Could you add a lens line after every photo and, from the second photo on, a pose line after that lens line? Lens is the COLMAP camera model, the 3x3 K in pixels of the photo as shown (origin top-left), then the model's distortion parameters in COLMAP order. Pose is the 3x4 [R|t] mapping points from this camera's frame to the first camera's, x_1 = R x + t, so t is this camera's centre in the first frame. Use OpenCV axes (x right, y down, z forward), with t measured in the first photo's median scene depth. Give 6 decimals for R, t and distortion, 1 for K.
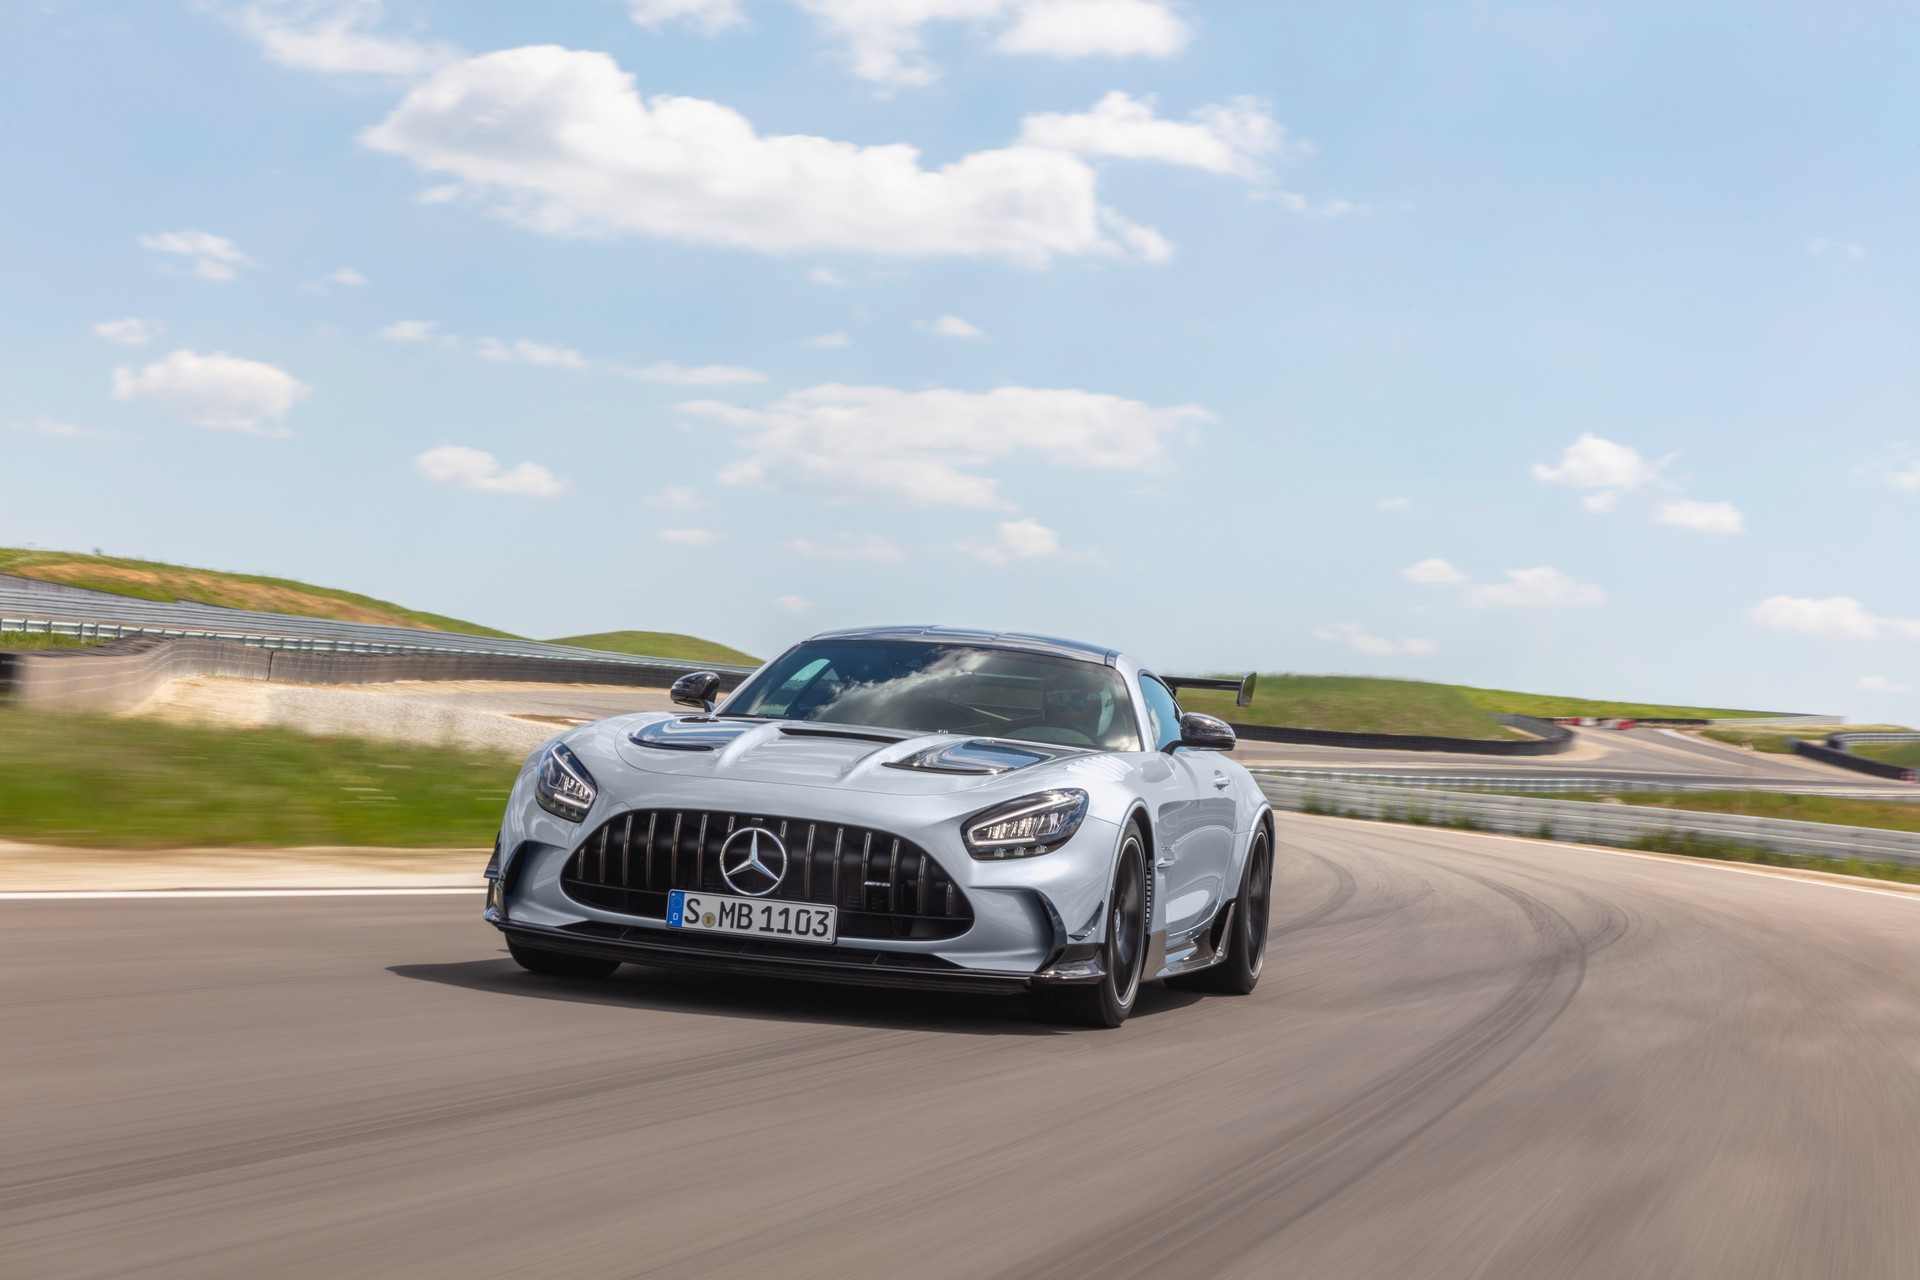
lens RADIAL K [[3684.4, 0, 960.0], [0, 3684.4, 640.0], [0, 0, 1]] dist [0.012513, 0.020332]
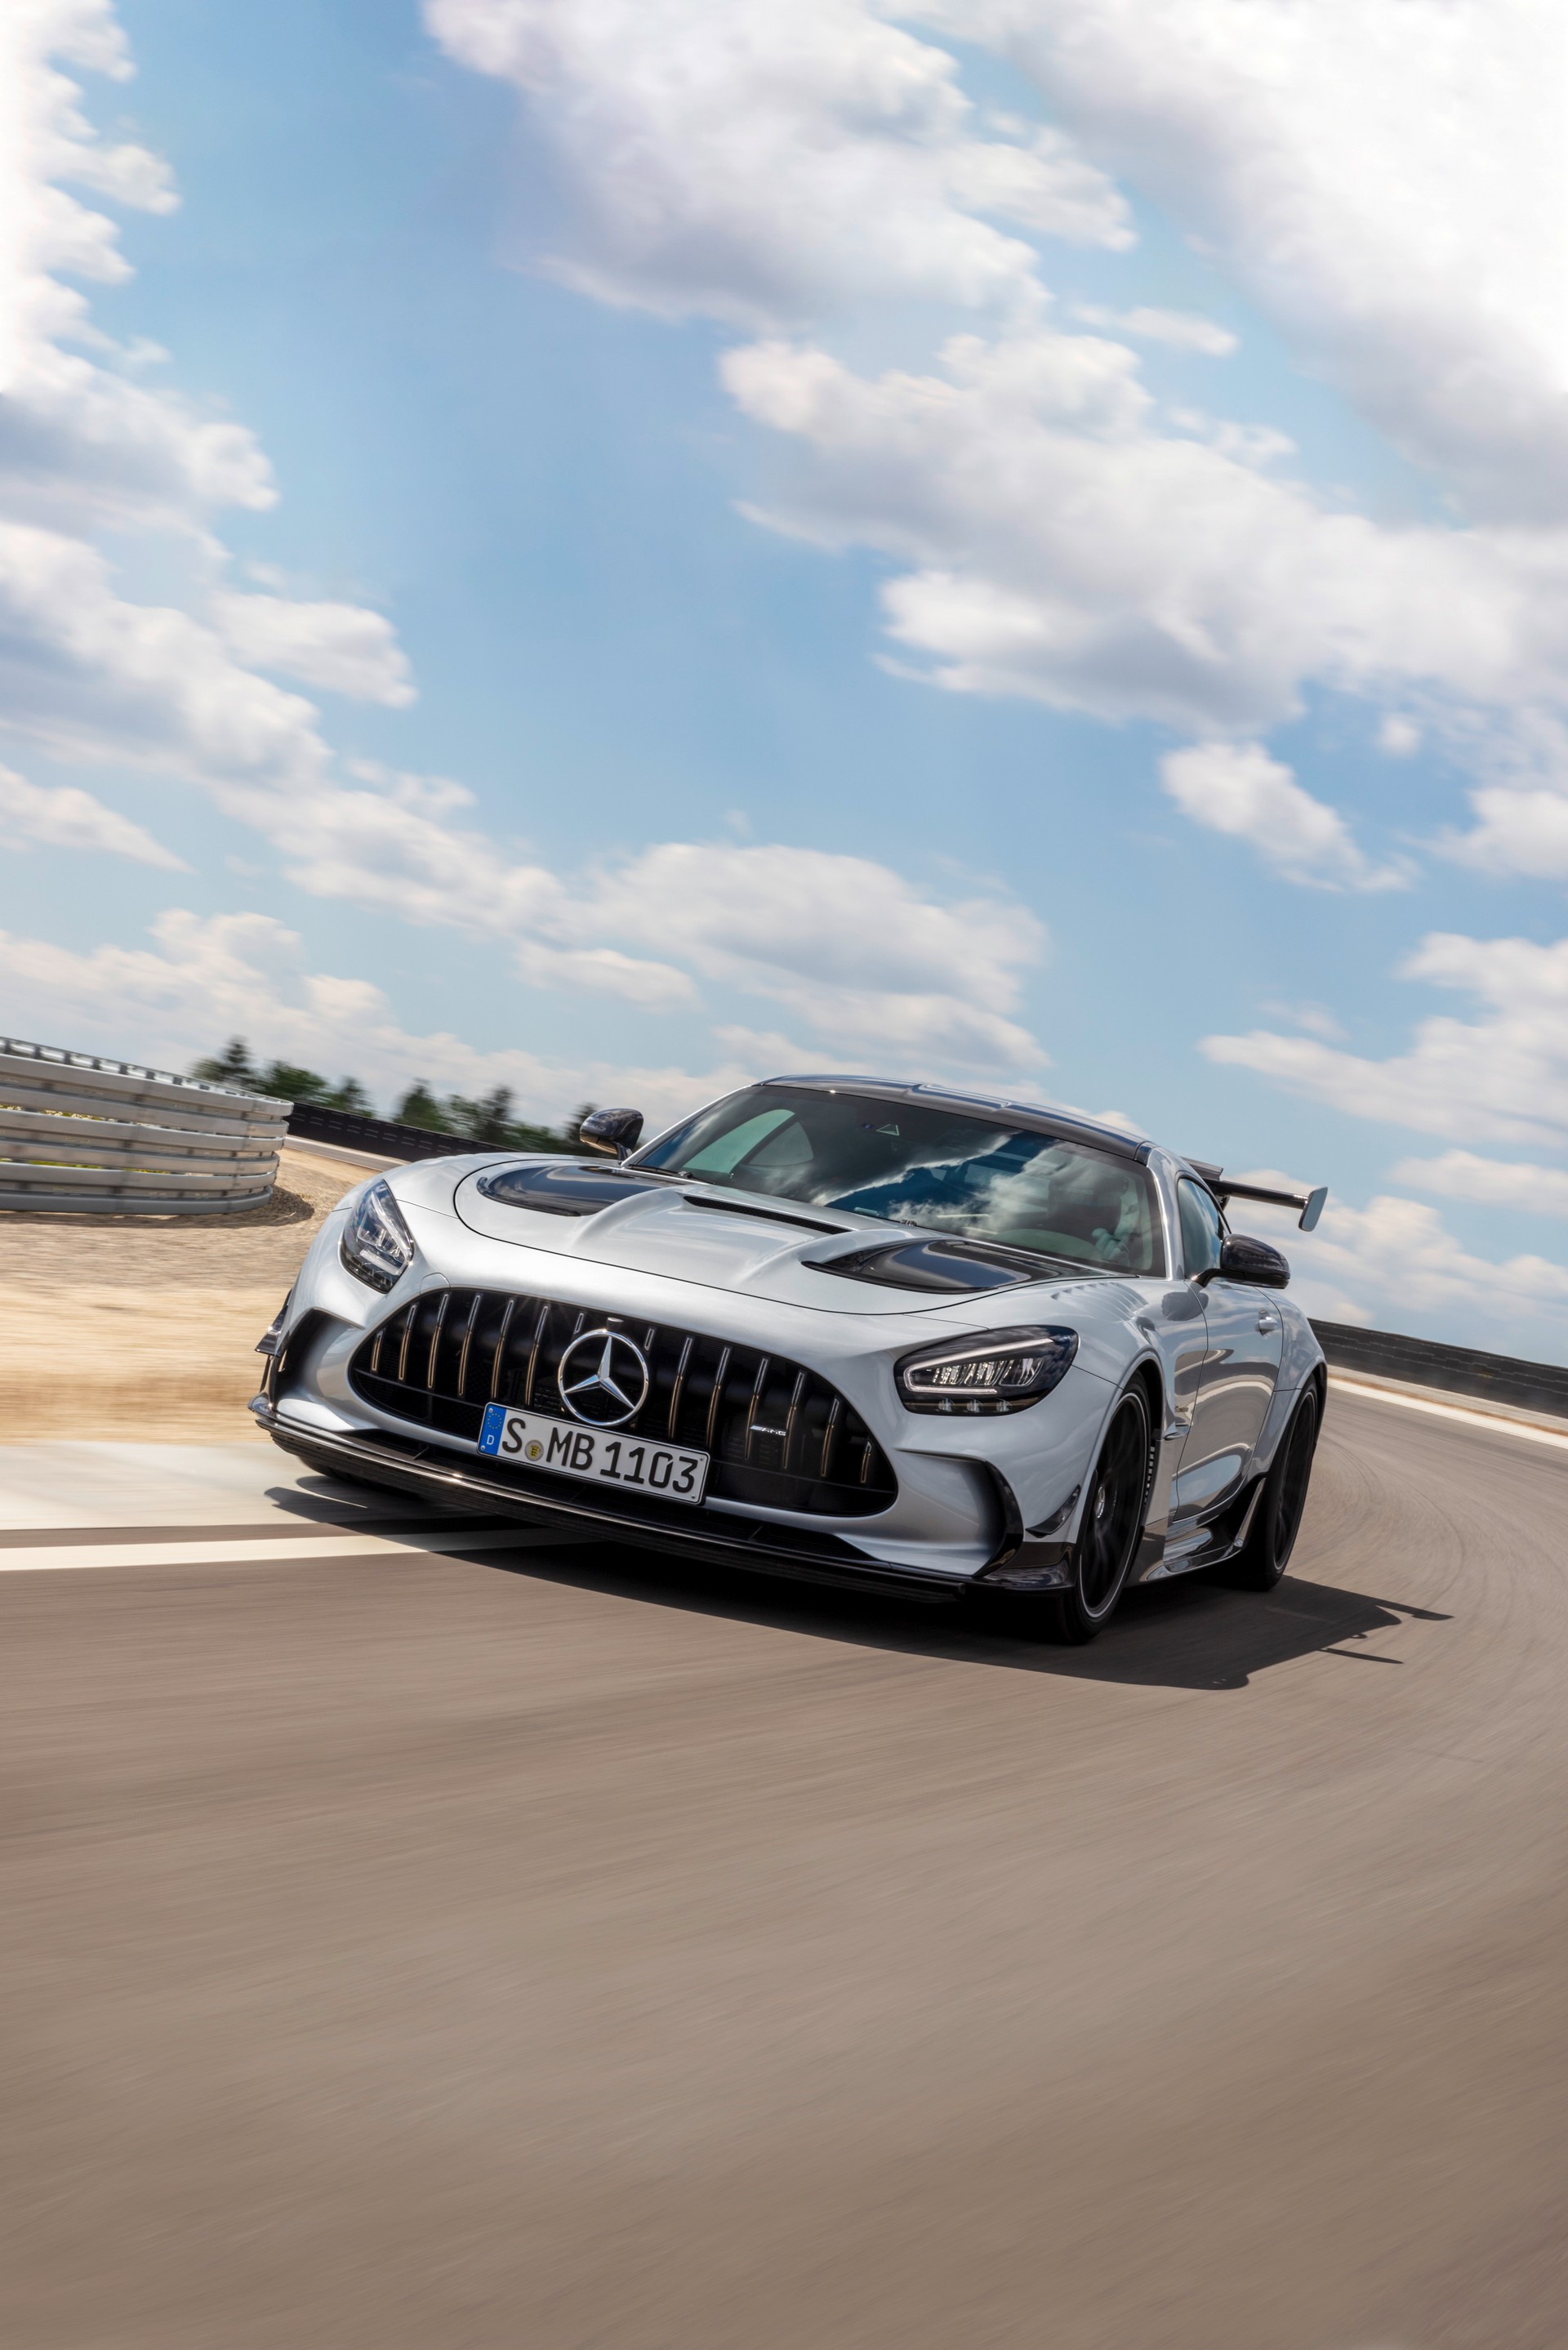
lens RADIAL K [[3772.5, 0, 784.0], [0, 3772.5, 1175.0], [0, 0, 1]] dist [0.003790, 0.005145]
pose [[0.991378, 0.116044, -0.060856, 0.019550], [-0.114643, 0.993066, 0.026026, -0.002967], [0.063455, -0.018825, 0.997807, 0.261788]]
